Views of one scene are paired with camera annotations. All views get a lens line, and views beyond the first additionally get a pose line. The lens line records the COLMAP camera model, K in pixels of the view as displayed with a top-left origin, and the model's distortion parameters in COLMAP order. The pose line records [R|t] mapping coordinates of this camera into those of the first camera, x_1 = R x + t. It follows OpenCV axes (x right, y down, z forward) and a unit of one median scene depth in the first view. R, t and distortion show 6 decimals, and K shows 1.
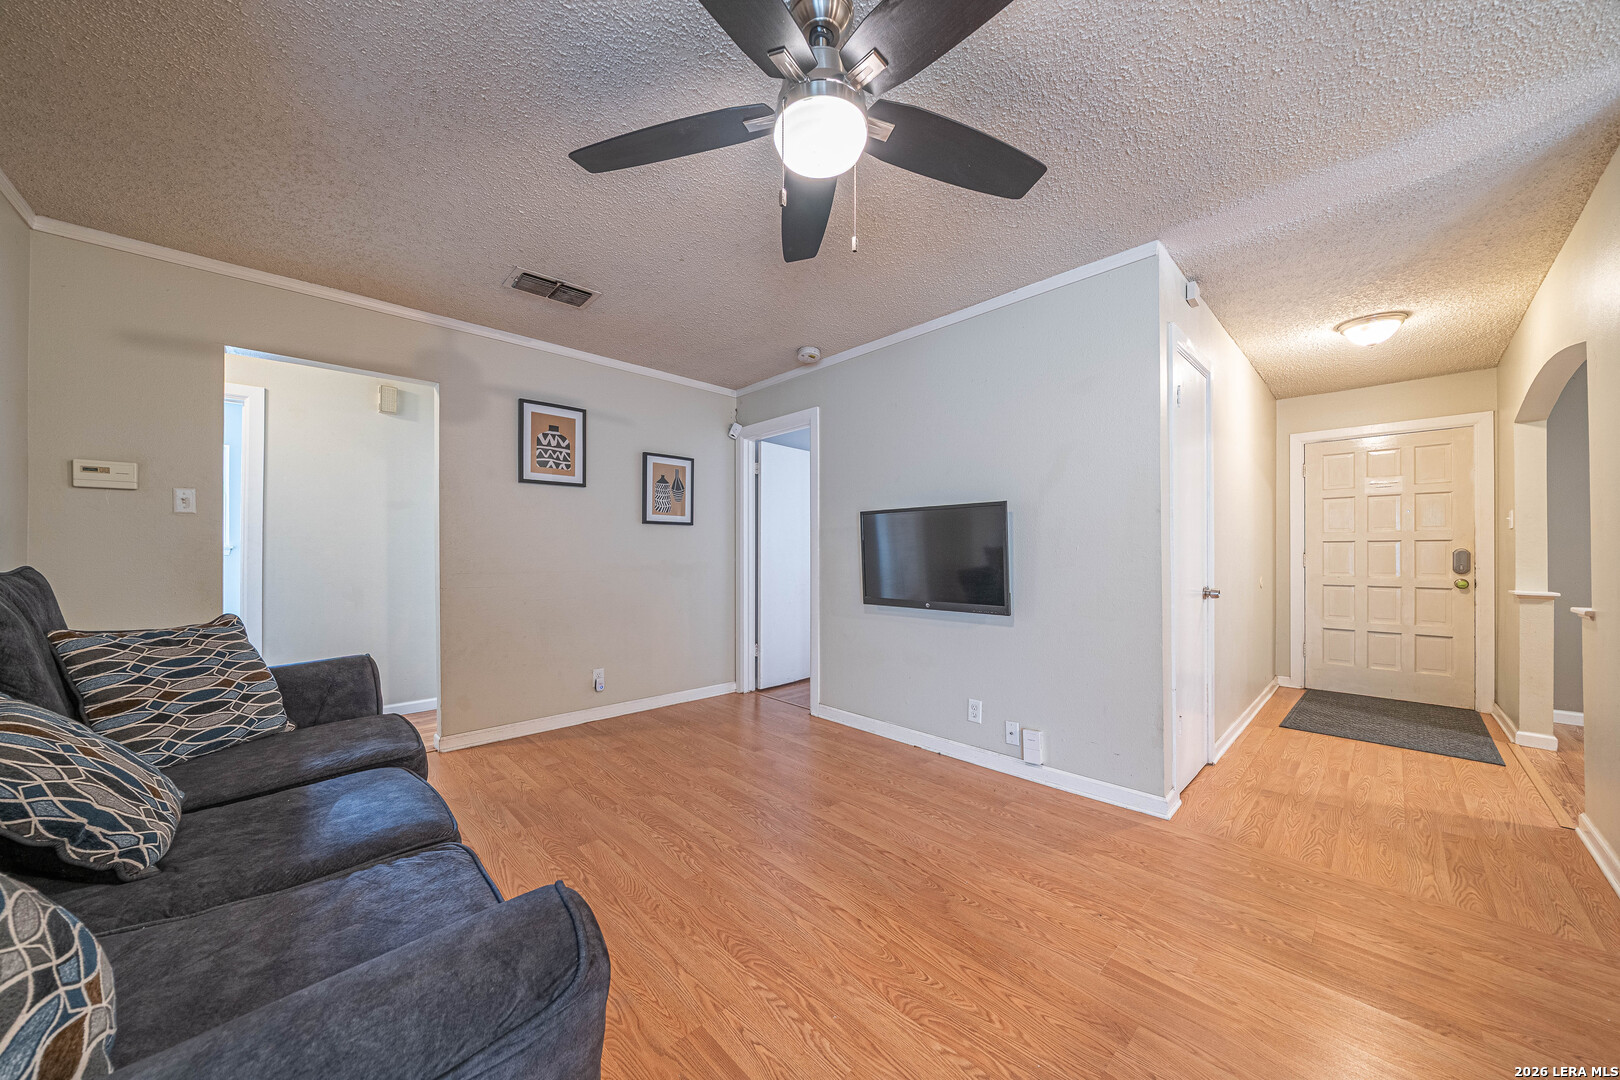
lens RADIAL K [[556.7, 0, 795.7], [0, 556.7, 546.1], [0, 0, 1]] dist [-0.005616, 0.000004]
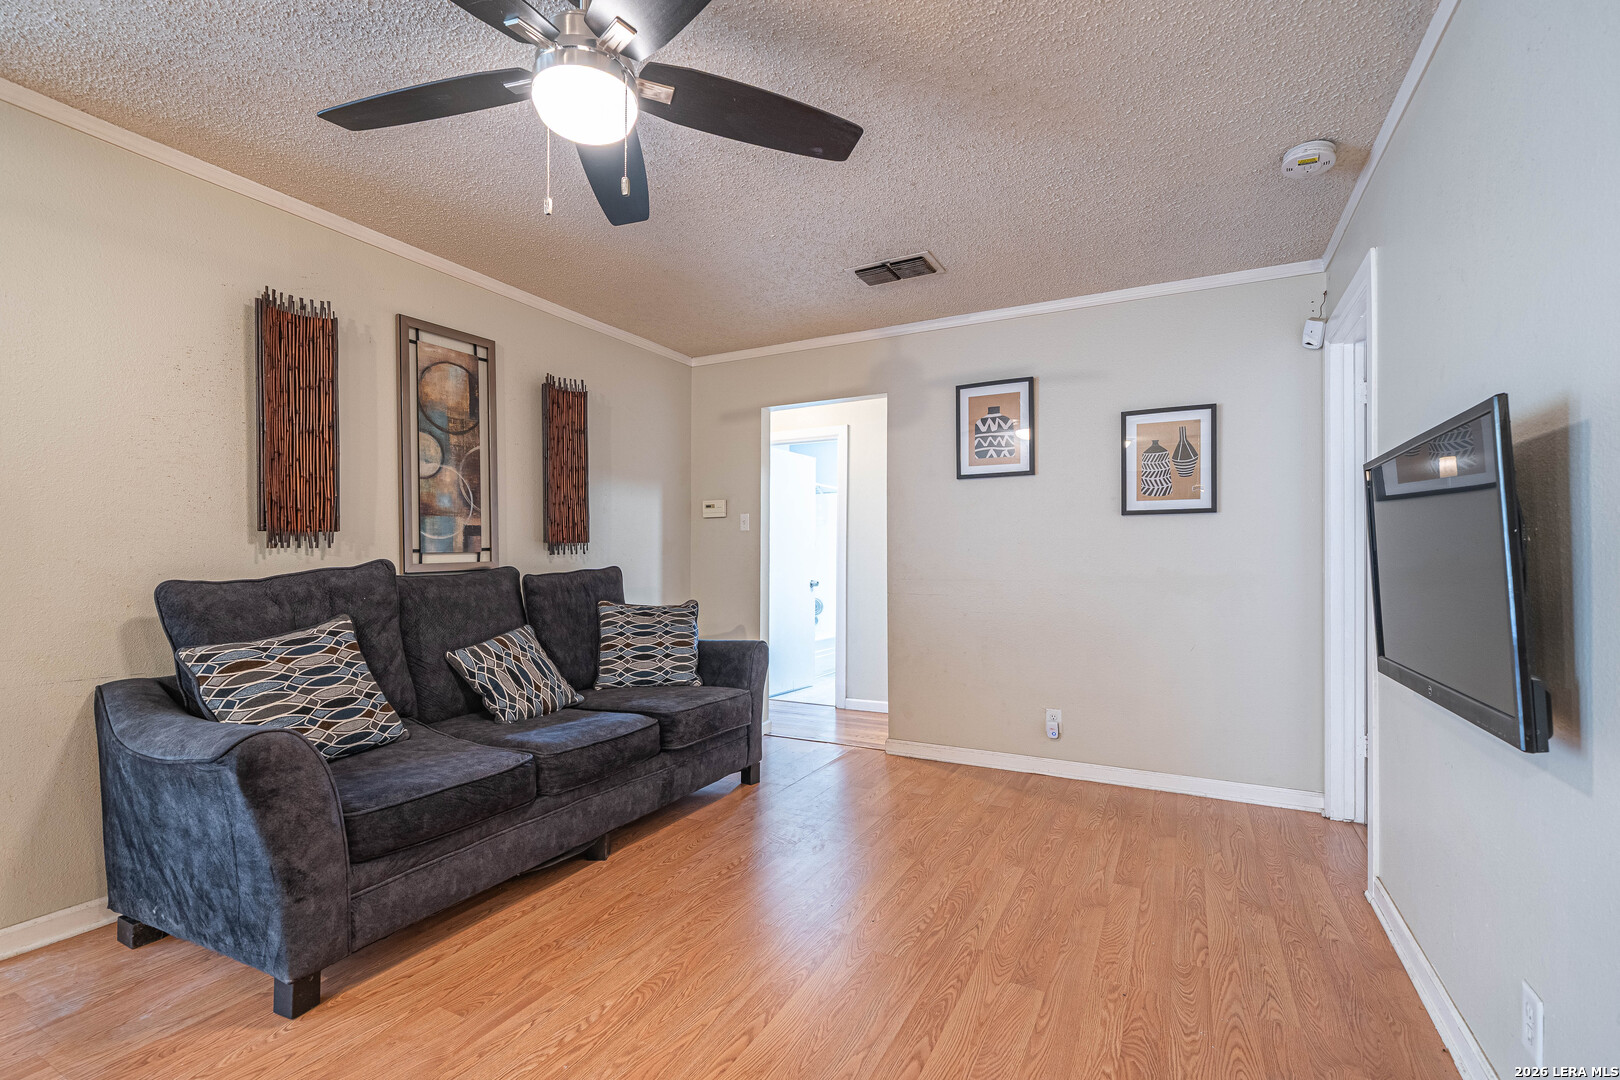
lens RADIAL K [[714.5, 0, 797.7], [0, 714.5, 548.2], [0, 0, 1]] dist [-0.002176, -0.000172]
pose [[0.324553, -0.015197, -0.945746, 0.490826], [0.013599, 0.999843, -0.011400, 0.005738], [0.945770, -0.009161, 0.324708, 0.368276]]
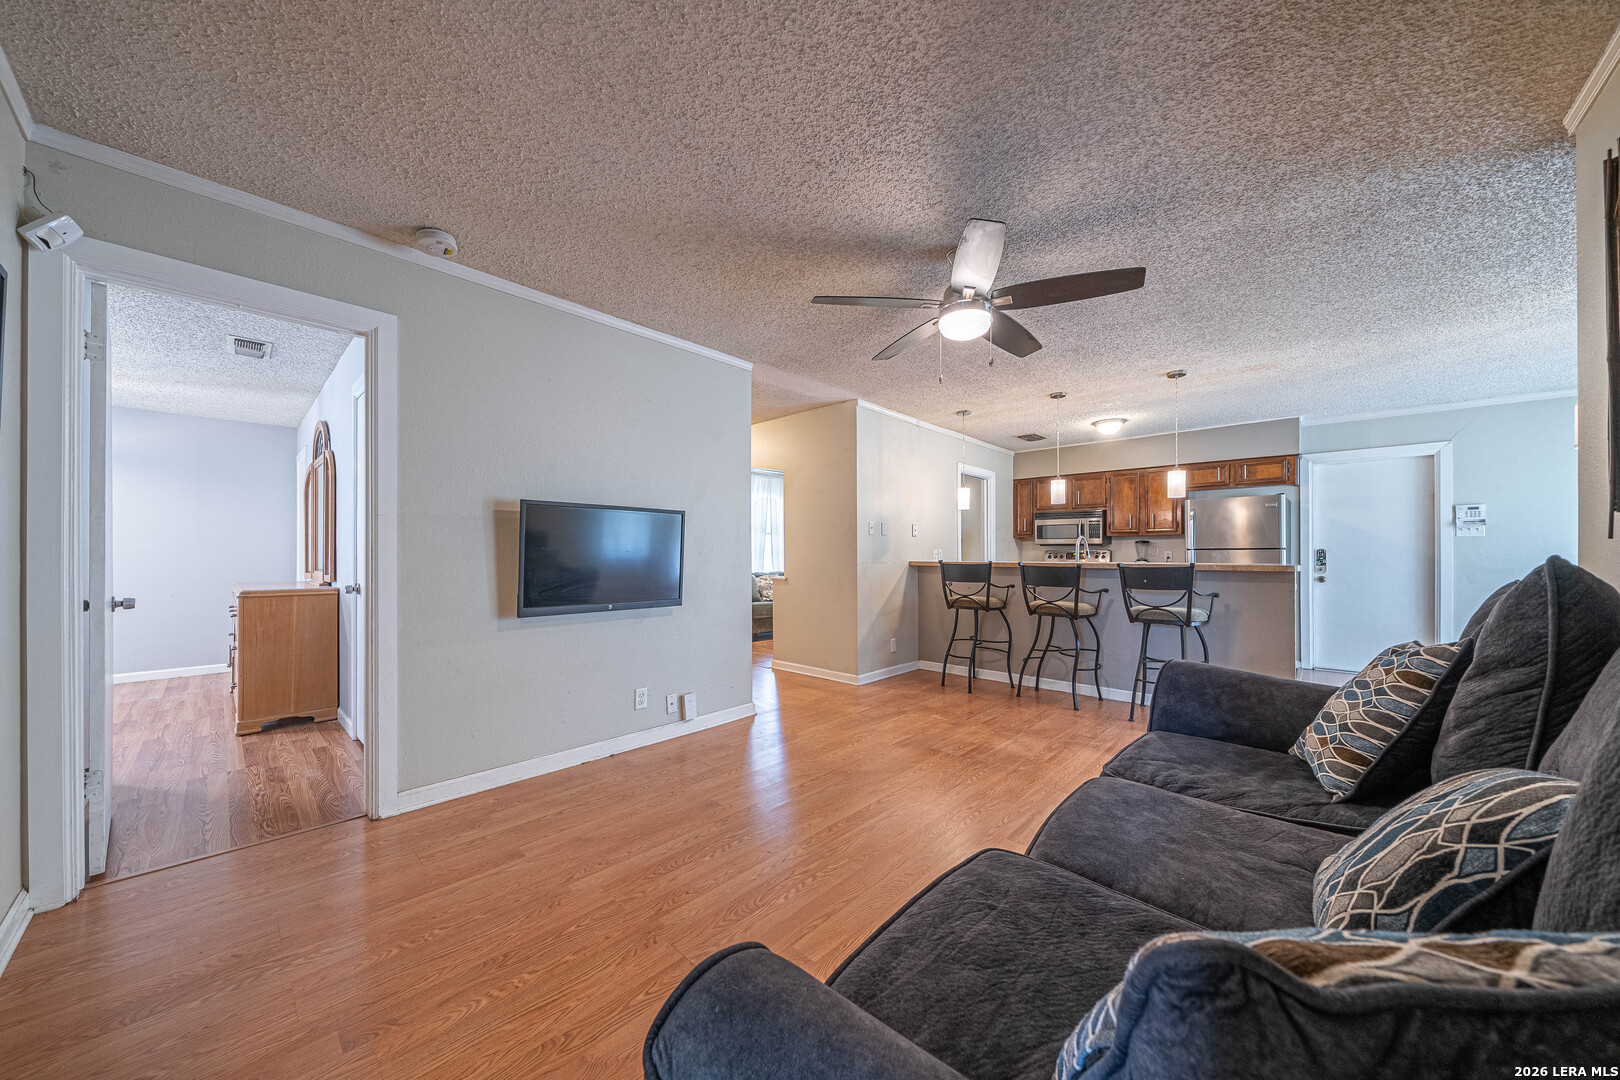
lens RADIAL K [[556.7, 0, 810.4], [0, 556.7, 550.5], [0, 0, 1]] dist [-0.005616, 0.000004]
pose [[-0.074669, 0.006126, 0.997190, -0.659599], [-0.019054, 0.999790, -0.007569, 0.007323], [-0.997026, -0.019566, -0.074536, 0.631858]]
